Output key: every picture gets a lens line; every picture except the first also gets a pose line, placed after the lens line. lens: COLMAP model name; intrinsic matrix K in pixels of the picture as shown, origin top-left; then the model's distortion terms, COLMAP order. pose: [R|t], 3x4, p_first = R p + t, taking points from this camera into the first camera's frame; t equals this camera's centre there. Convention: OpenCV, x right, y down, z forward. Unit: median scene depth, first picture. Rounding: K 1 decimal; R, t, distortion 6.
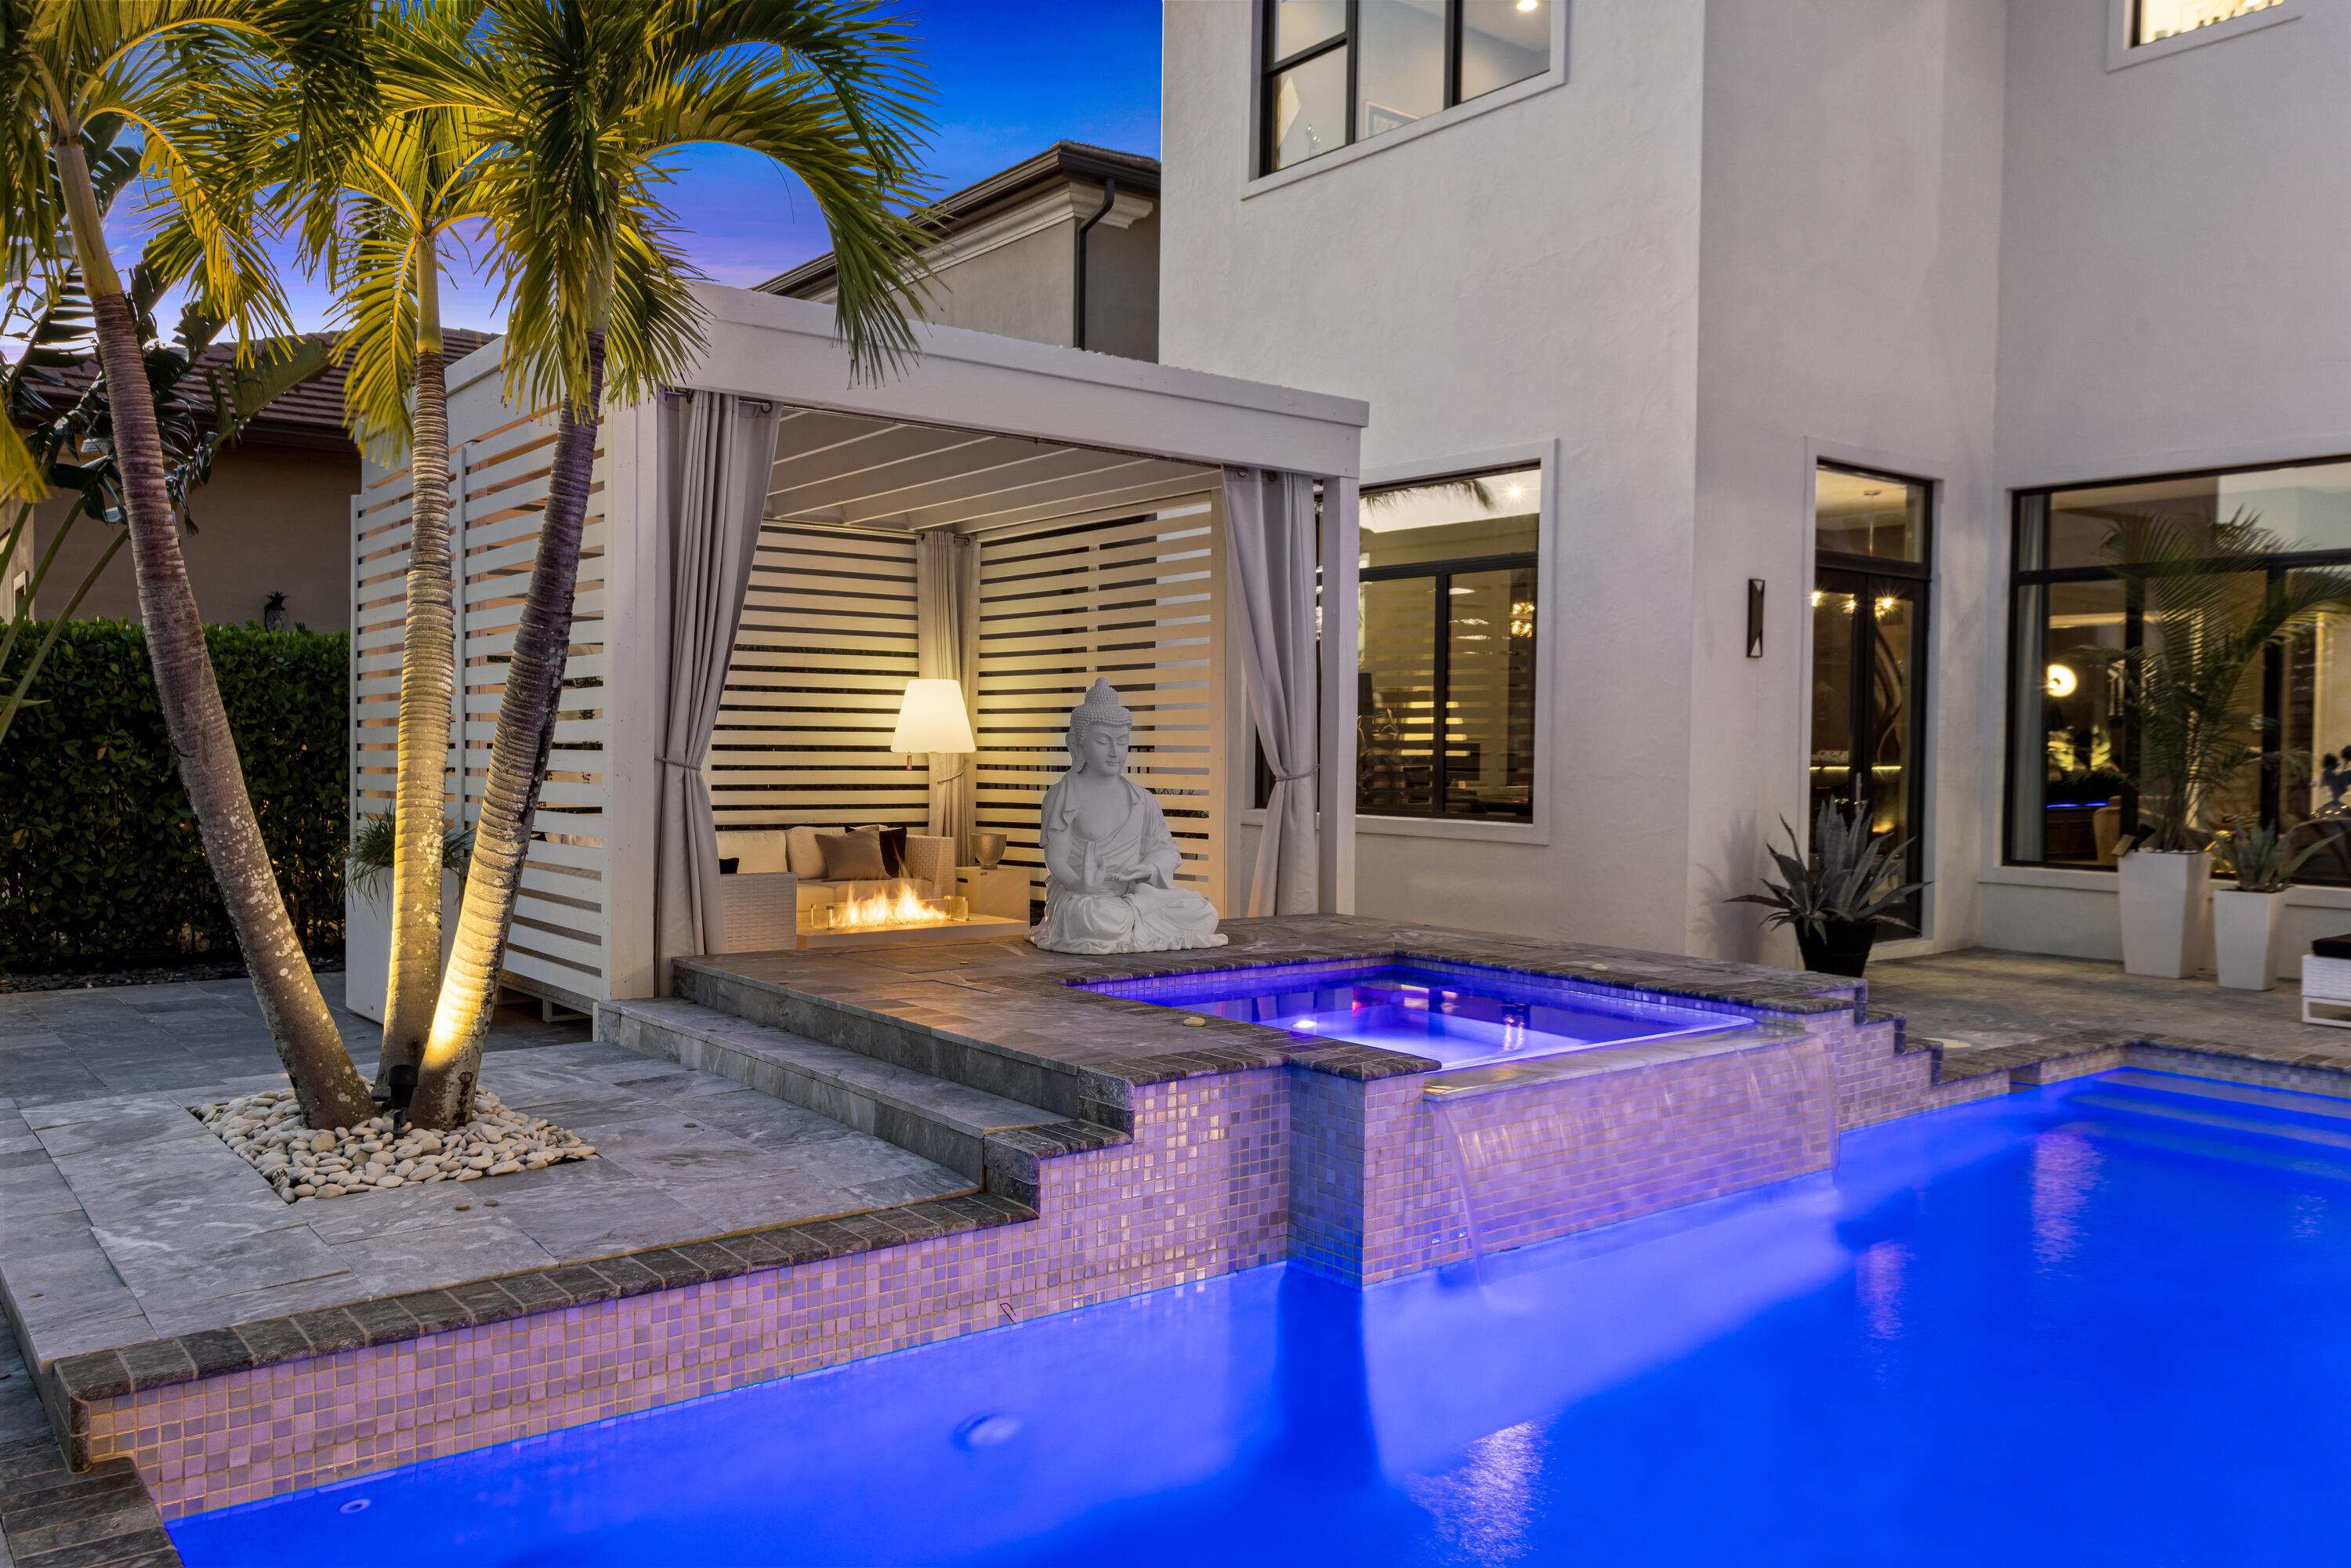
lens RADIAL K [[1796.7, 0, 1156.1], [0, 1796.7, 779.6], [0, 0, 1]] dist [0.003751, 0.008202]
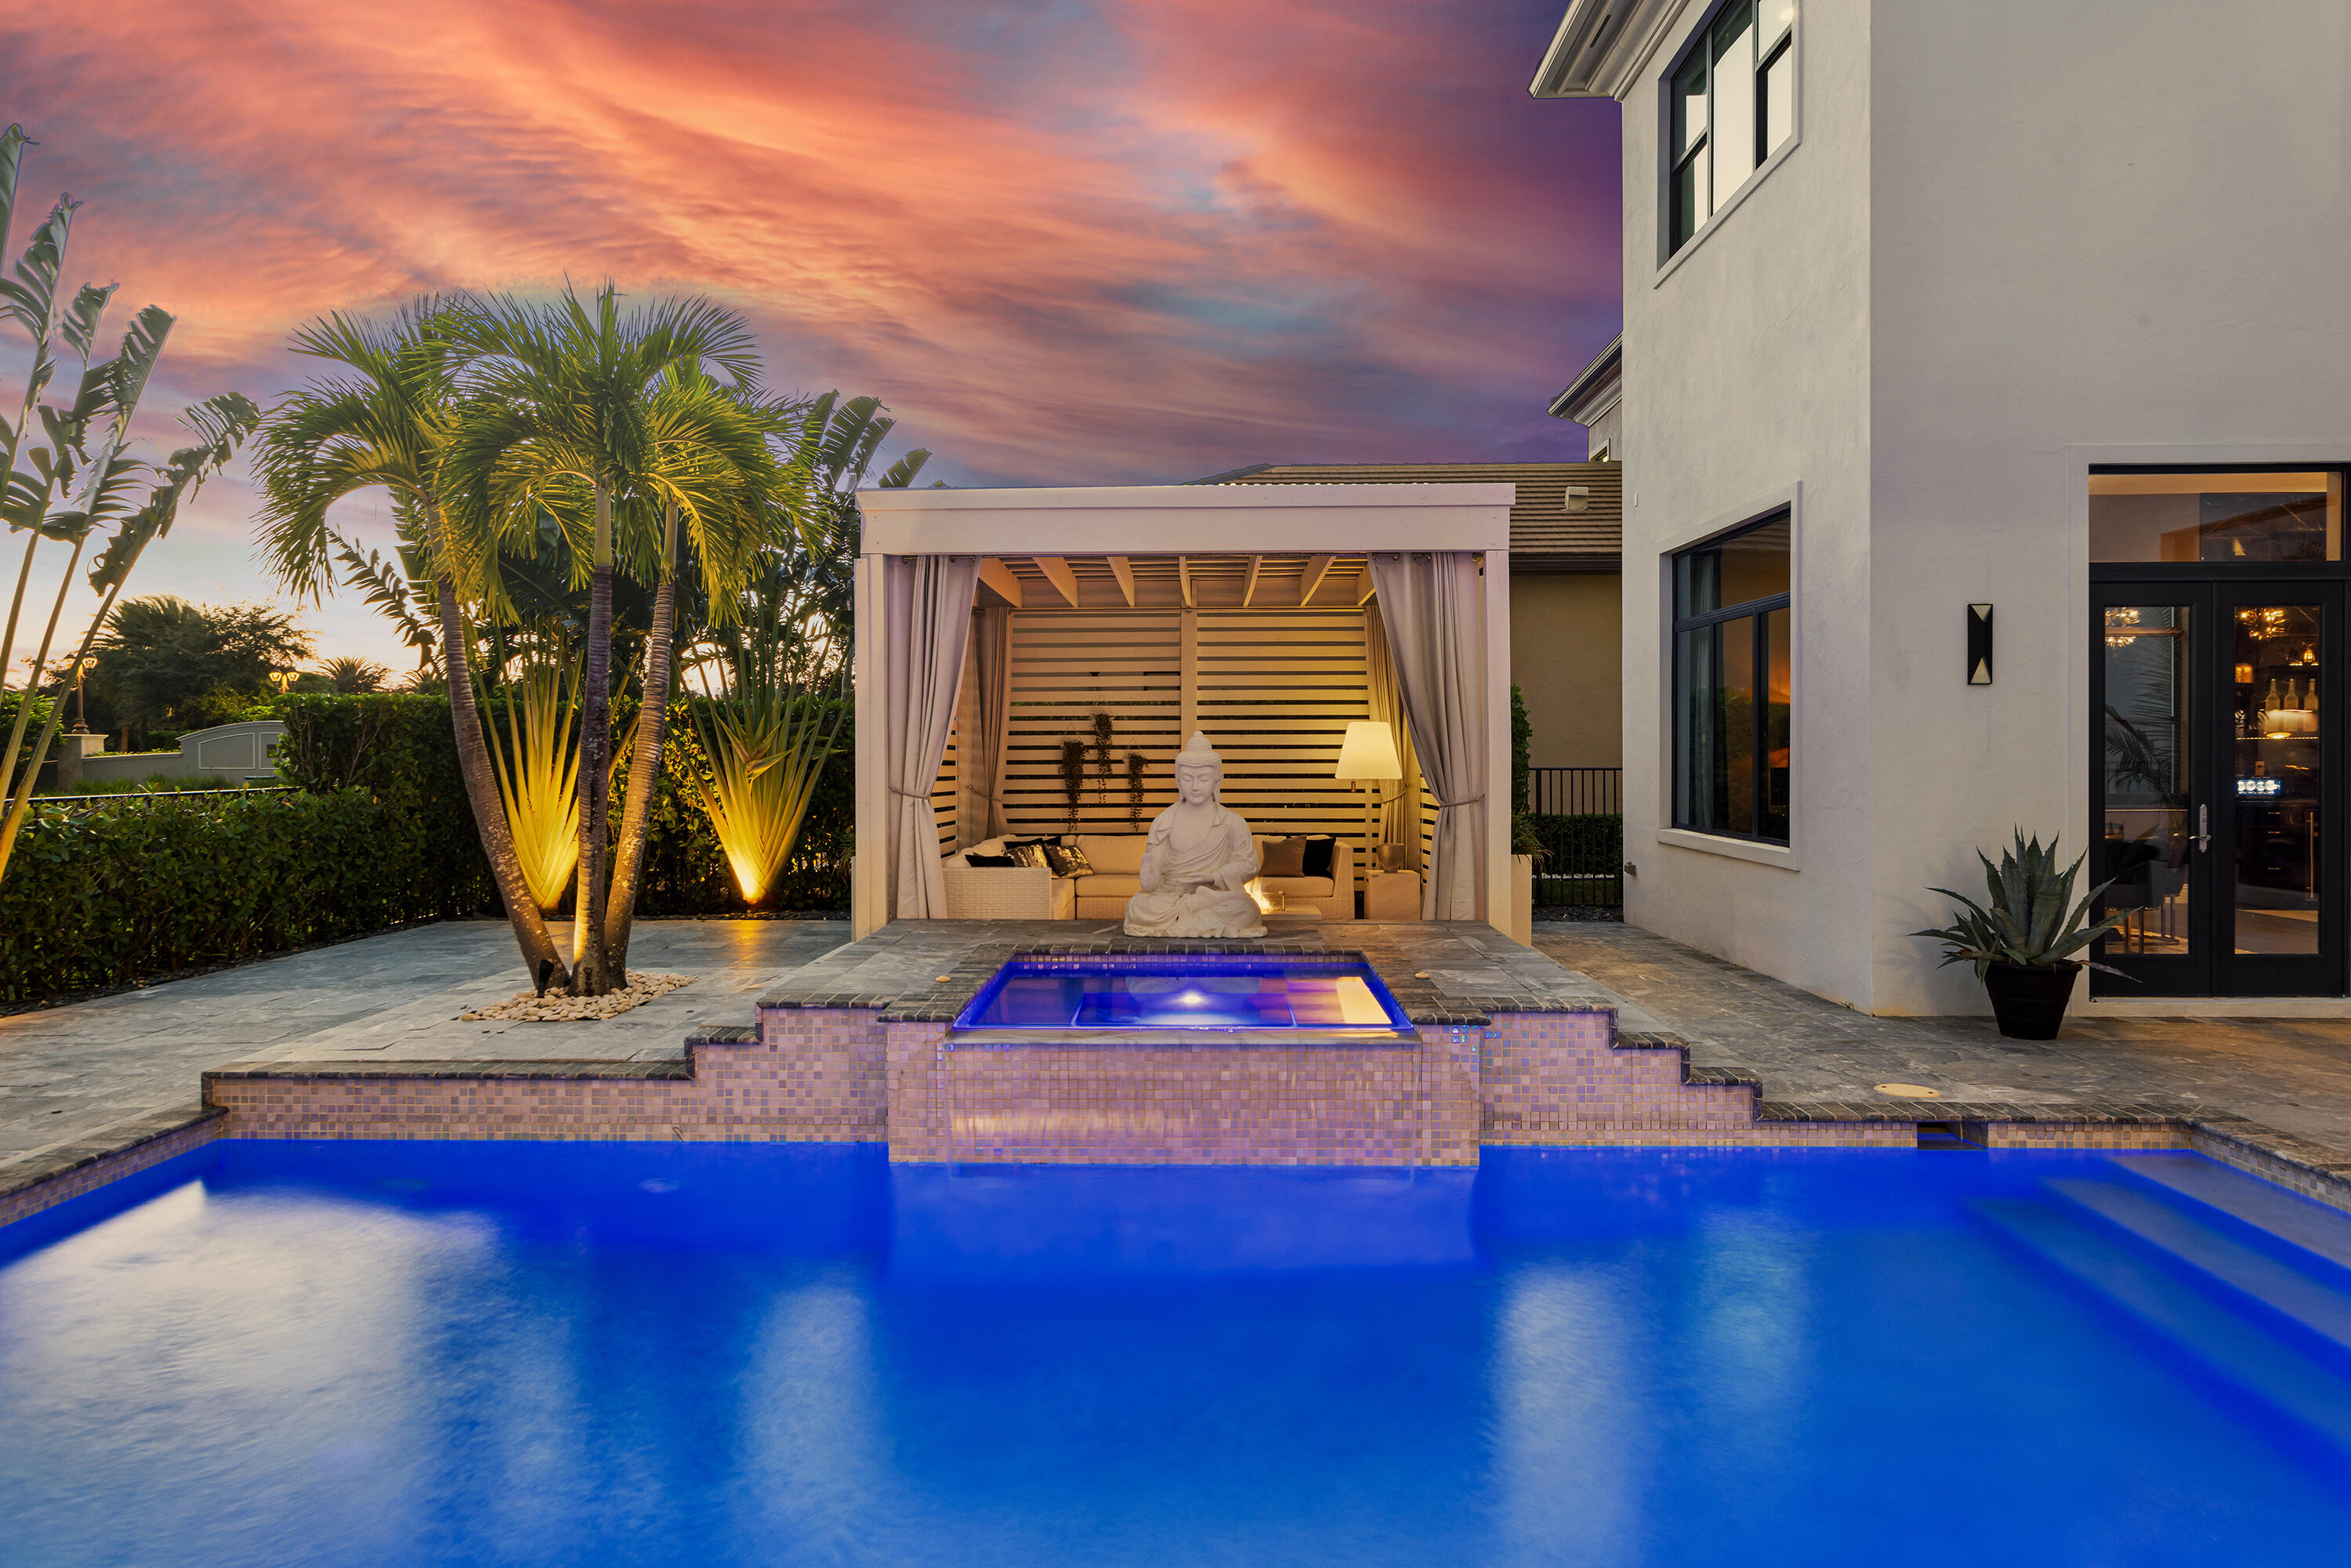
lens RADIAL K [[1505.3, 0, 1140.4], [0, 1505.3, 769.4], [0, 0, 1]] dist [0.002979, -0.002801]
pose [[0.762670, -0.002669, -0.646783, 1.150317], [-0.003466, 0.999960, -0.008213, -0.032328], [0.646779, 0.008506, 0.762630, 0.205544]]
